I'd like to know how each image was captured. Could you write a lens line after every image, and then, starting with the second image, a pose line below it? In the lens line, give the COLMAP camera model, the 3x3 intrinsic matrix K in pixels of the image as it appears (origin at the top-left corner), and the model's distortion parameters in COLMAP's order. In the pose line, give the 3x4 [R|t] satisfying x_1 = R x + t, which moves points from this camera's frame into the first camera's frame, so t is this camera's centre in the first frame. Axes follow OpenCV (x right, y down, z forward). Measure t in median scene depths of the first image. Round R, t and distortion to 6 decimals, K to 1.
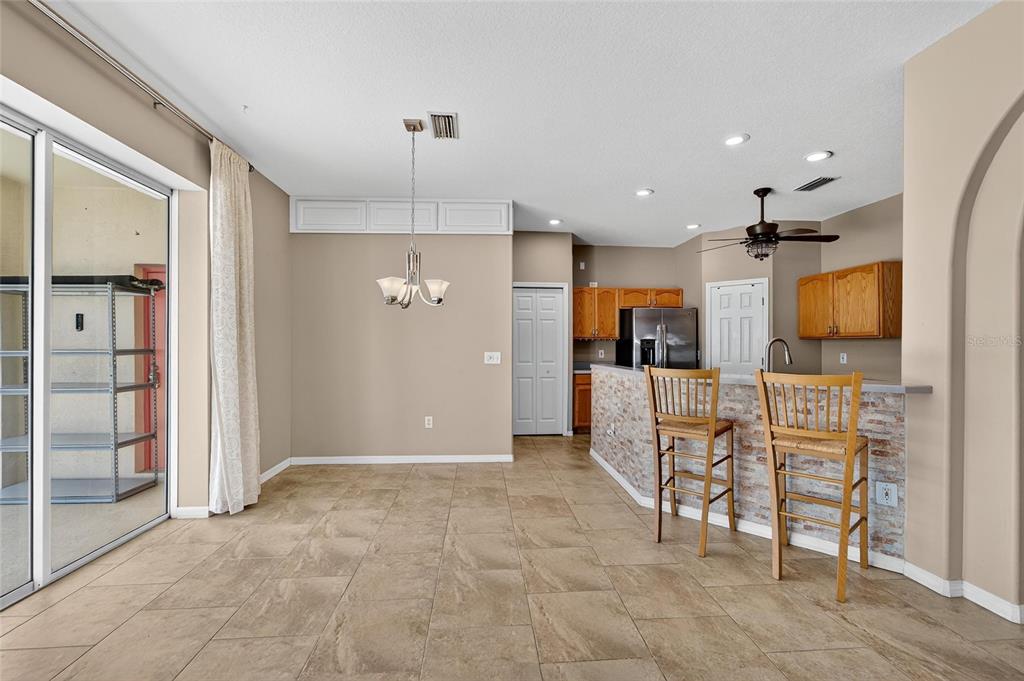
lens RADIAL K [[437.6, 0, 512.0], [0, 437.6, 340.5], [0, 0, 1]] dist [-0.001181, -0.000059]
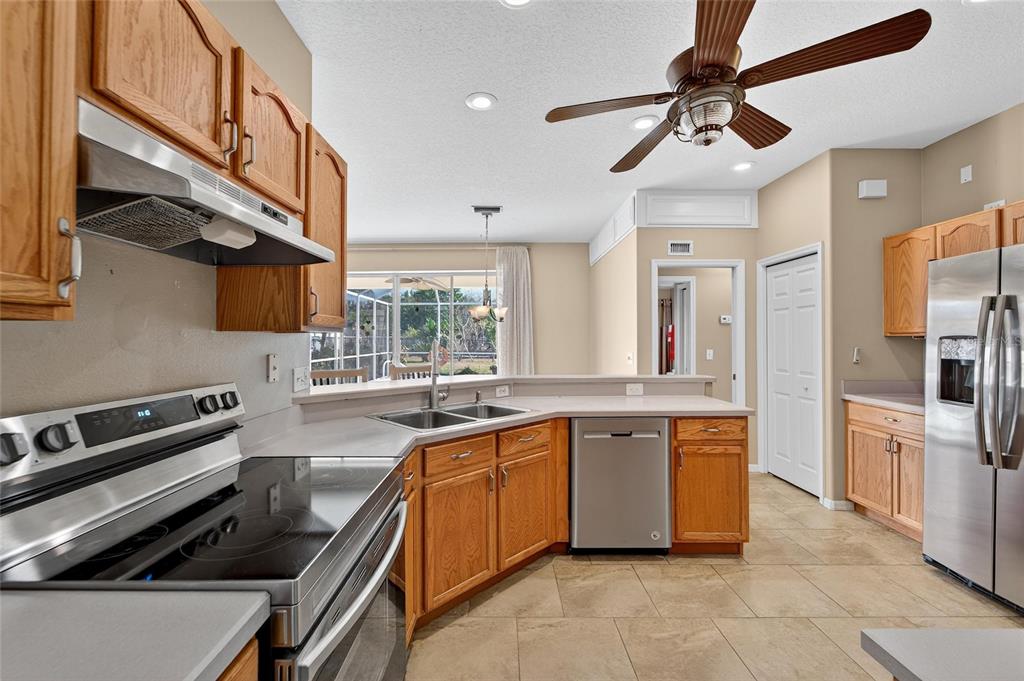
lens RADIAL K [[427.8, 0, 511.8], [0, 427.8, 328.4], [0, 0, 1]] dist [-0.029225, 0.015173]
pose [[-0.090768, -0.022697, -0.995613, 0.789393], [0.009210, 0.999678, -0.023629, -0.005566], [0.995830, -0.011315, -0.090529, 0.696913]]
